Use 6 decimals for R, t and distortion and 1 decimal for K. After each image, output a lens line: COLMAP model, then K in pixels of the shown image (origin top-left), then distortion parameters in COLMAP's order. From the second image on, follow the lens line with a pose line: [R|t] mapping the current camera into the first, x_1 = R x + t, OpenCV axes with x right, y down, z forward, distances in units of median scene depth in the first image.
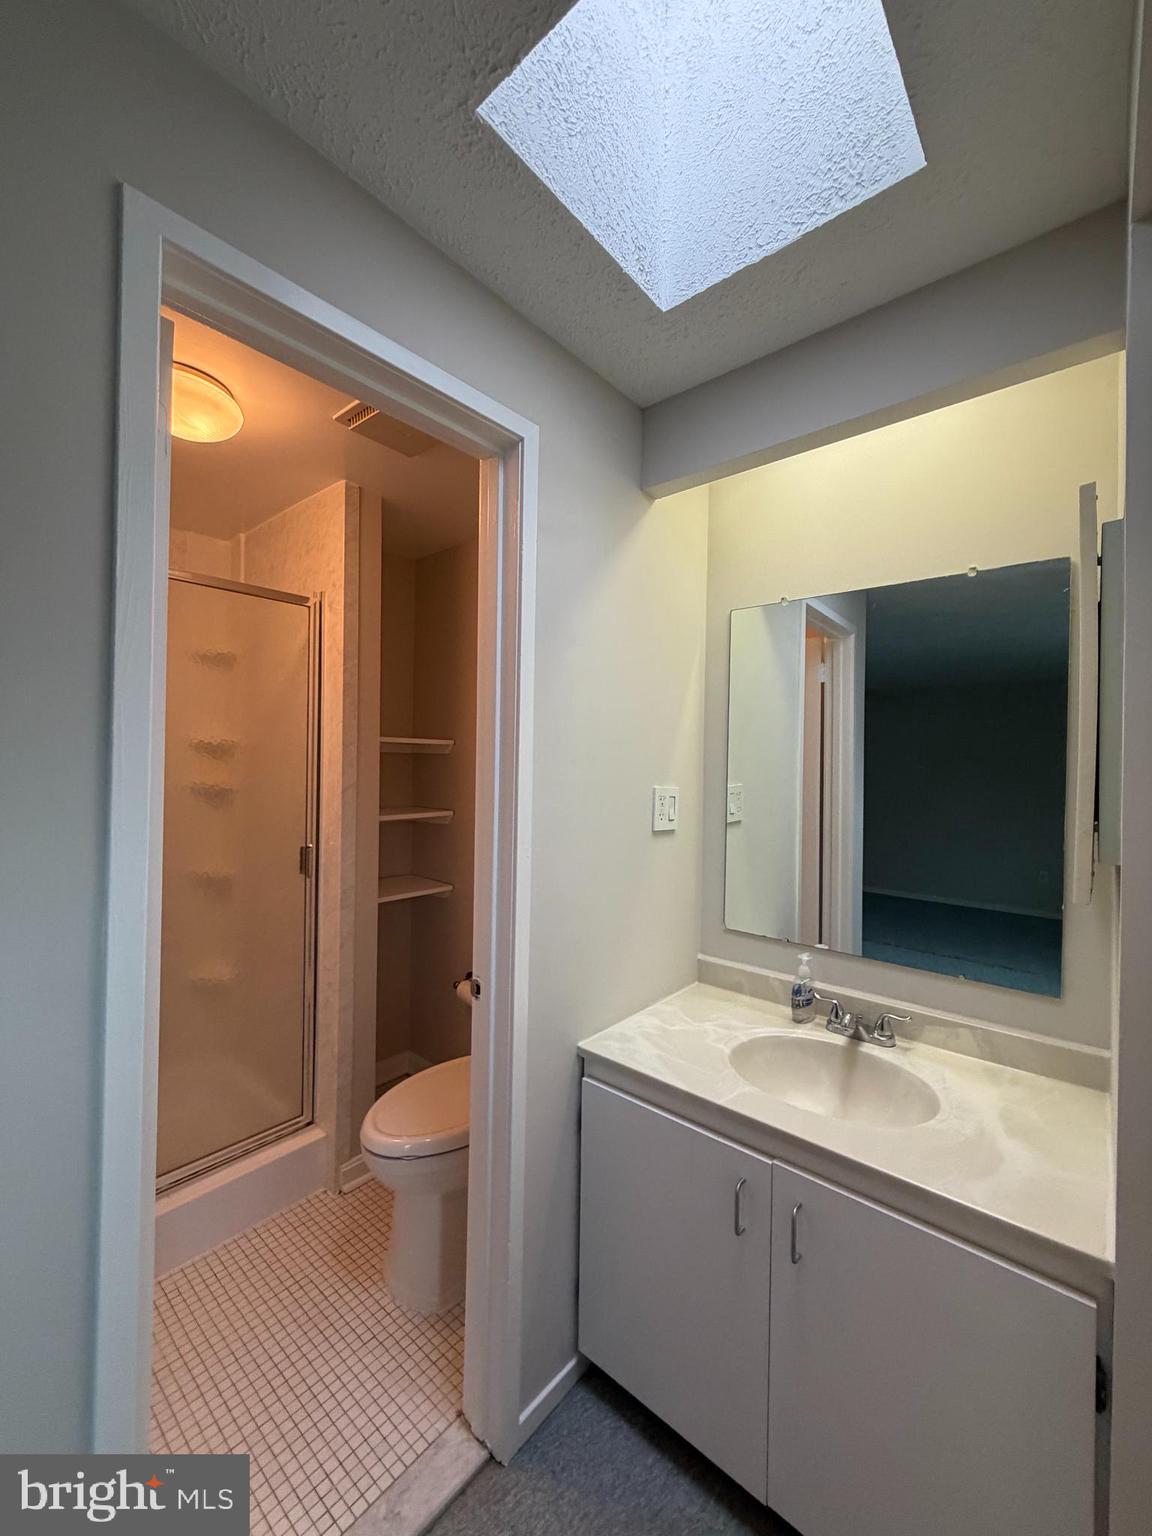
lens RADIAL K [[611.9, 0, 577.5], [0, 611.9, 765.3], [0, 0, 1]] dist [-0.001947, -0.000080]
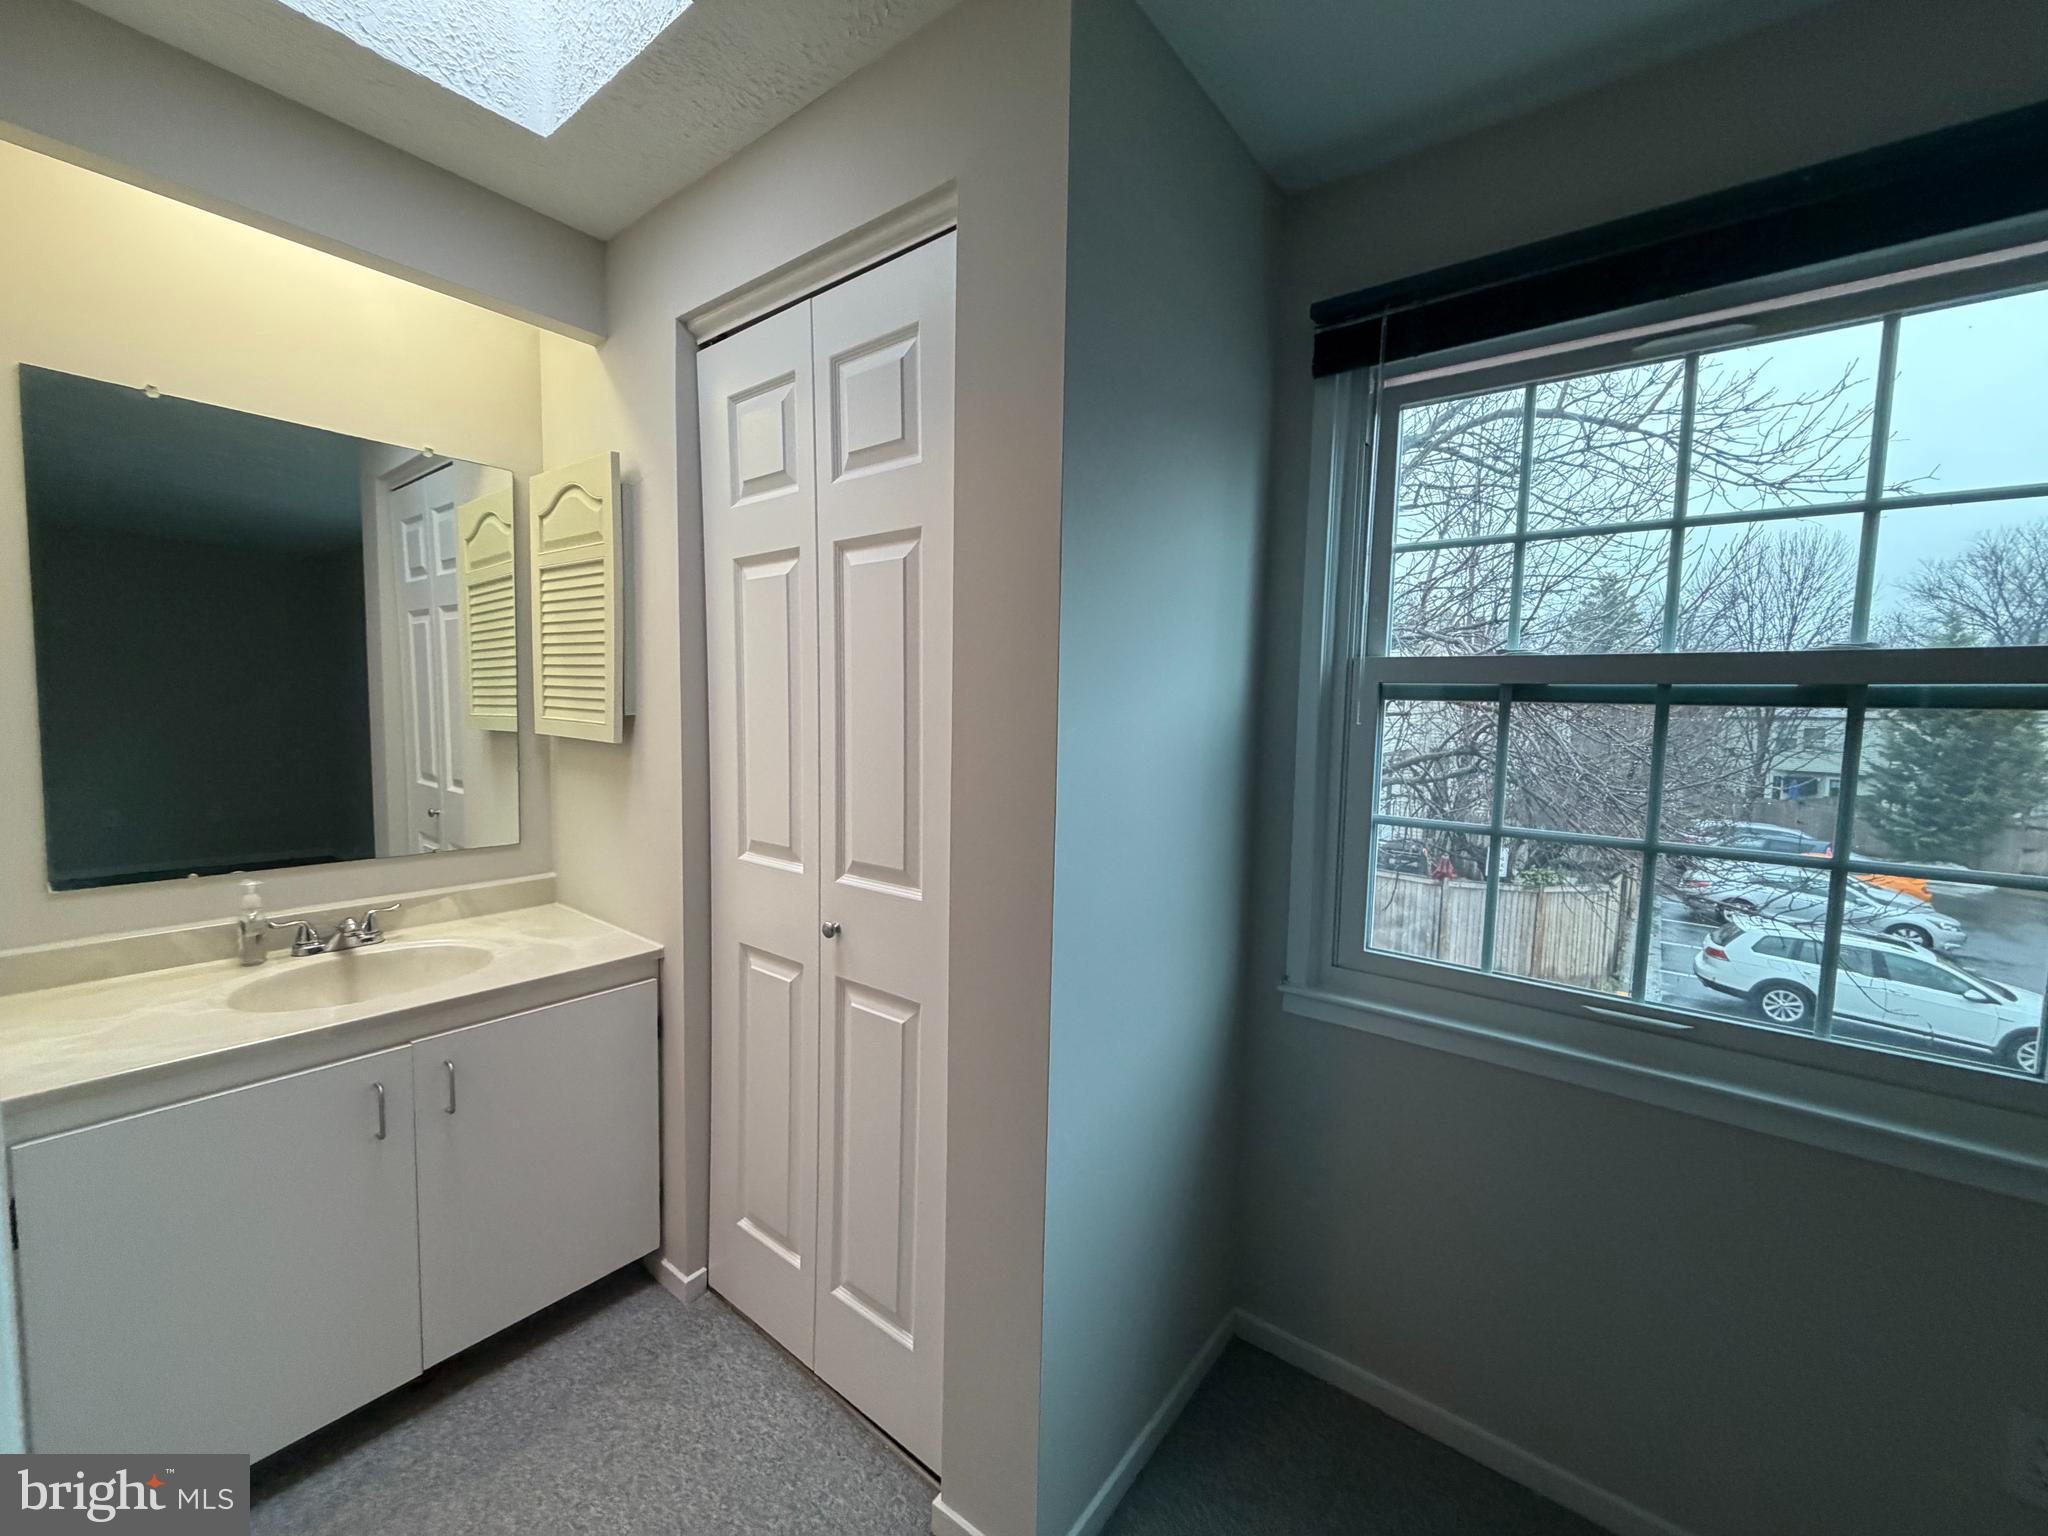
lens RADIAL K [[815.8, 0, 1030.3], [0, 815.8, 769.4], [0, 0, 1]] dist [-0.001947, -0.000080]
pose [[-0.047166, -0.097696, 0.994098, -0.756952], [-0.020645, 0.995088, 0.096814, 0.051219], [-0.998674, -0.015957, -0.048952, 0.062146]]
